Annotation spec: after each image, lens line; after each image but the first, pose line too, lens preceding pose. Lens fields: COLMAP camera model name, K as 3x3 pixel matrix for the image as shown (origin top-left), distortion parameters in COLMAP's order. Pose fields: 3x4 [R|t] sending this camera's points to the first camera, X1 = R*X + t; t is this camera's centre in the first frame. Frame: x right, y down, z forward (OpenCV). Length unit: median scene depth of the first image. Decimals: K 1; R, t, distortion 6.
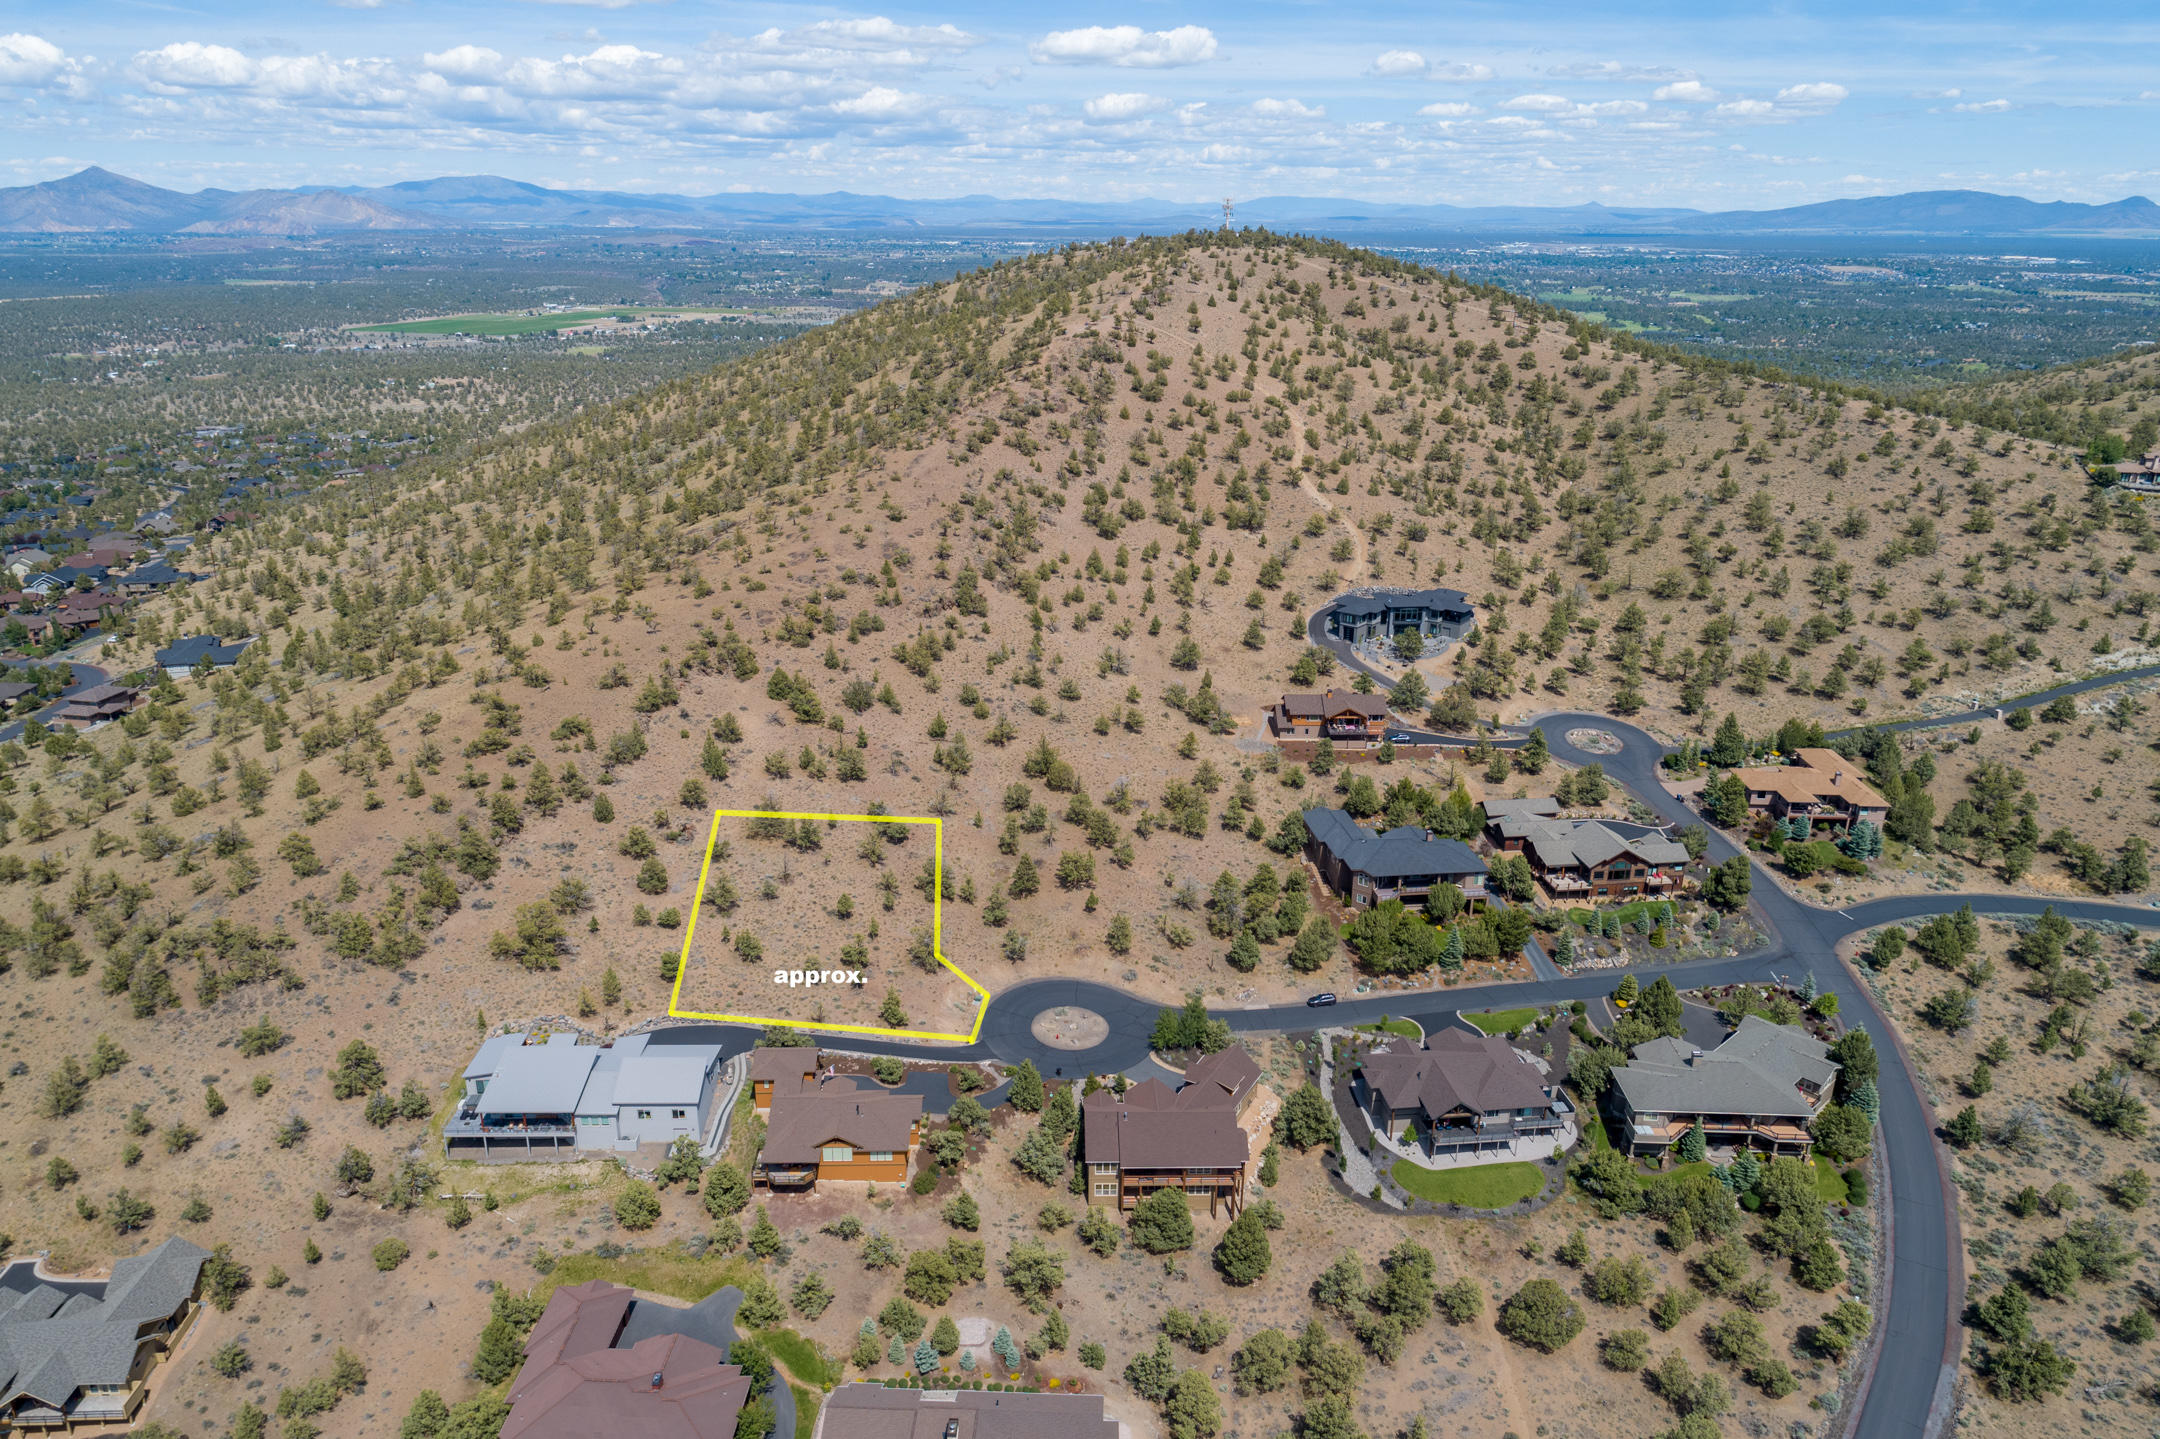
lens RADIAL K [[1457.1, 0, 1079.7], [0, 1457.1, 709.5], [0, 0, 1]] dist [-0.005739, 0.010282]
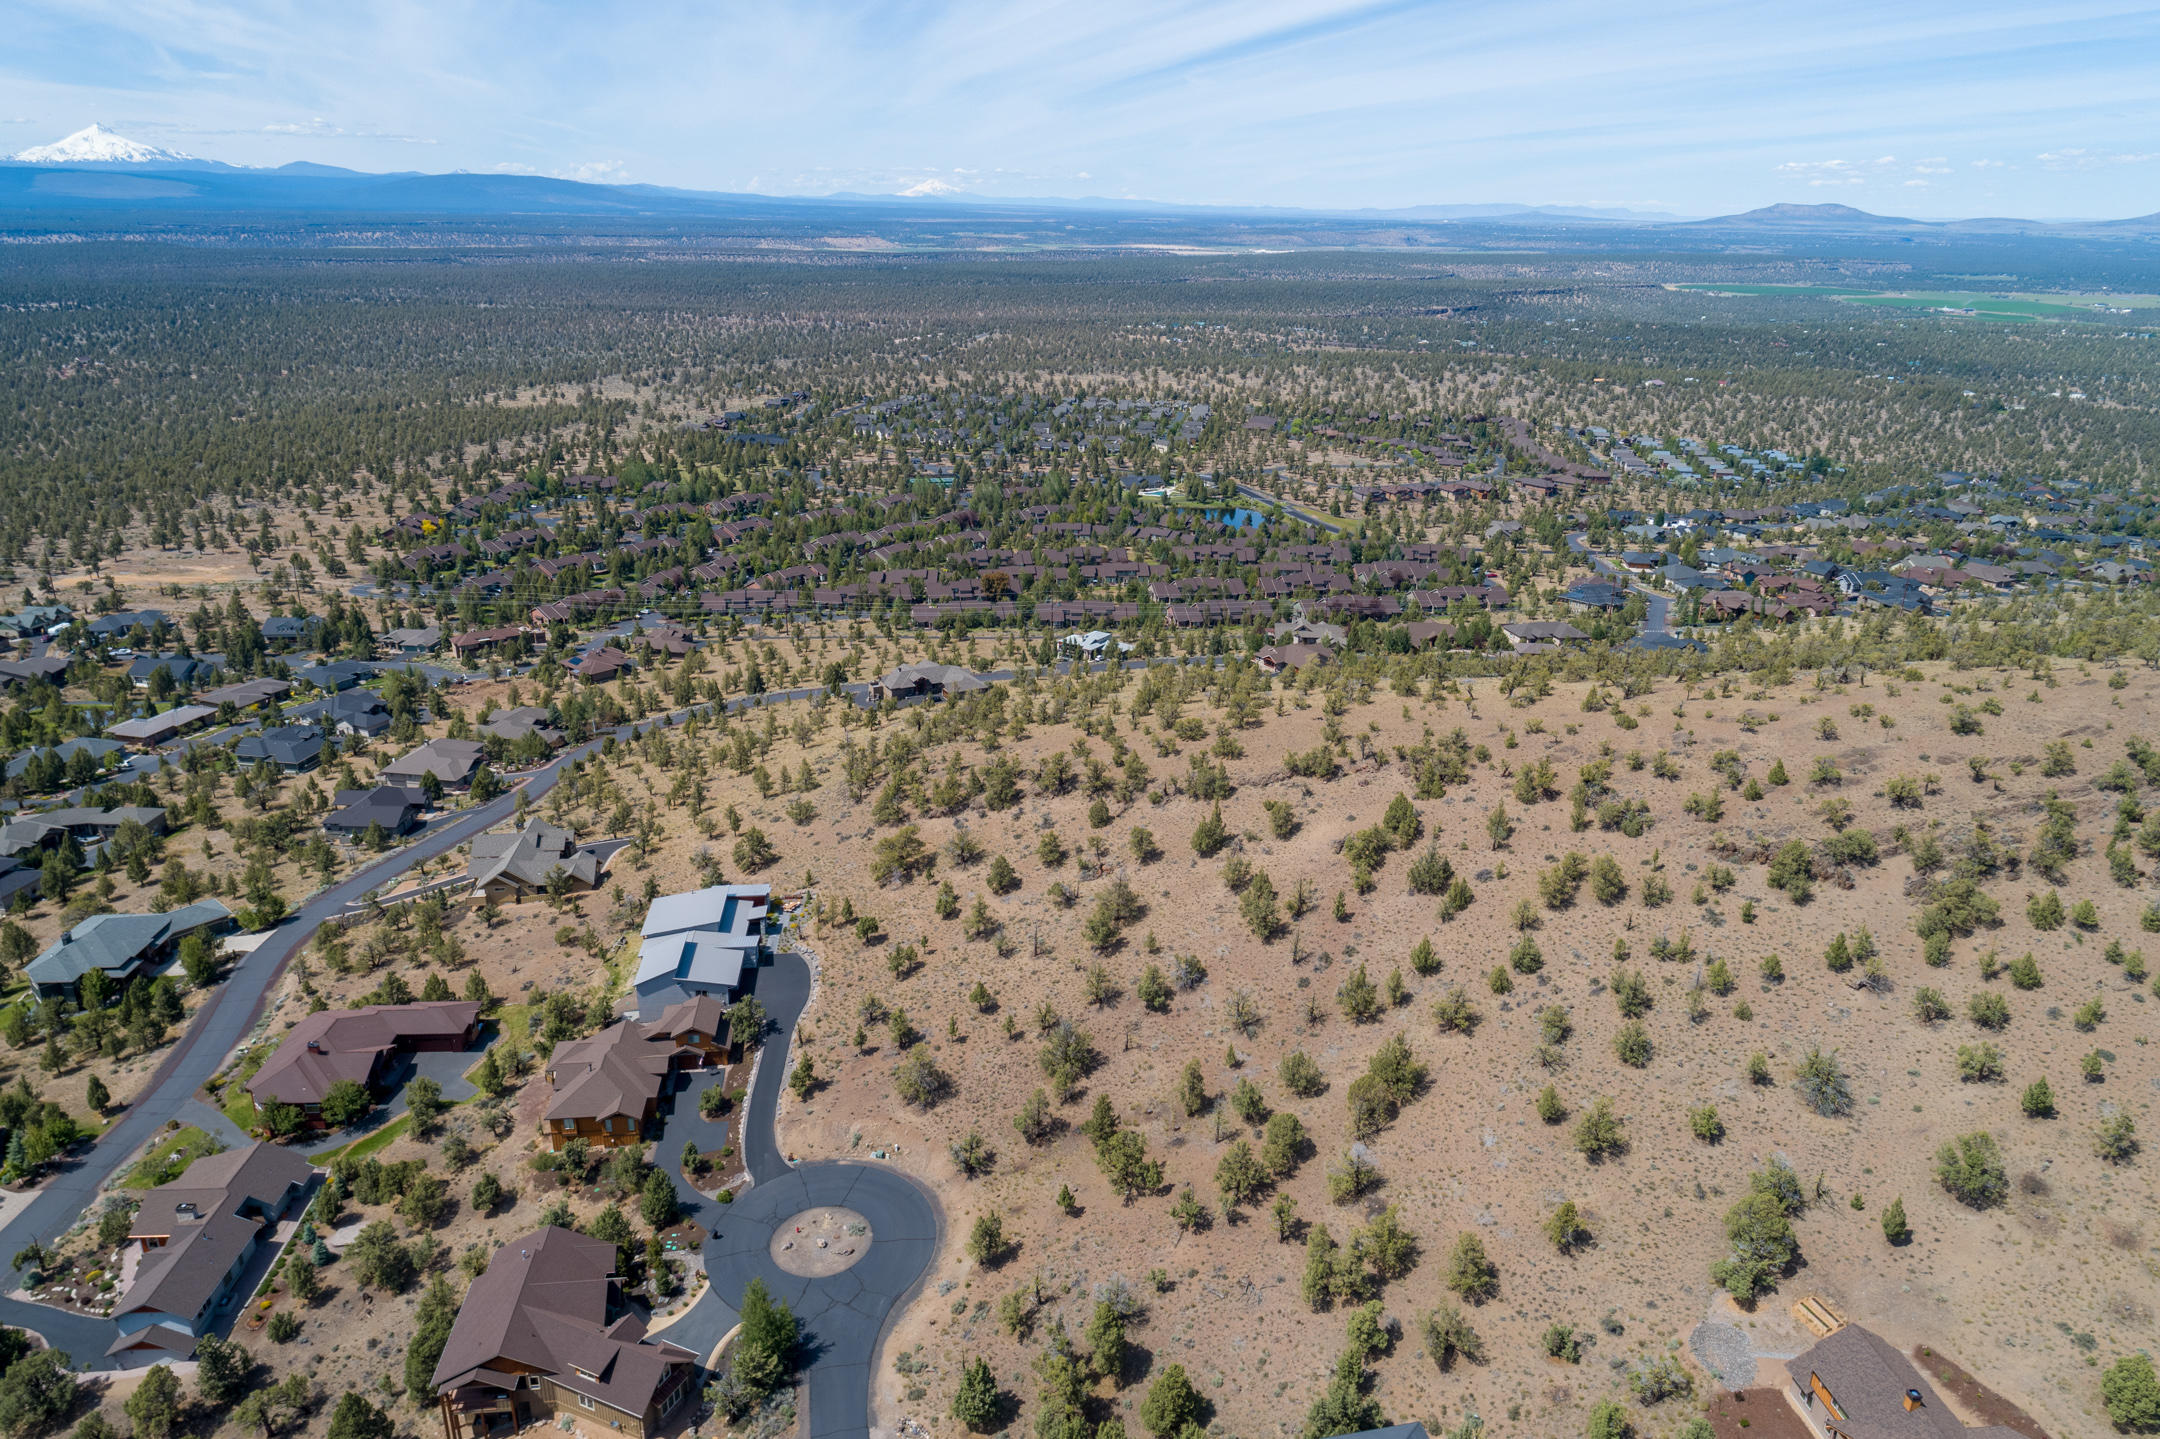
lens RADIAL K [[1457.1, 0, 1074.6], [0, 1457.1, 701.2], [0, 0, 1]] dist [-0.005739, 0.010282]
pose [[0.080789, 0.317150, -0.944928, 0.493212], [-0.333861, 0.901874, 0.274155, -0.227199], [0.939154, 0.293326, 0.178745, 0.693240]]
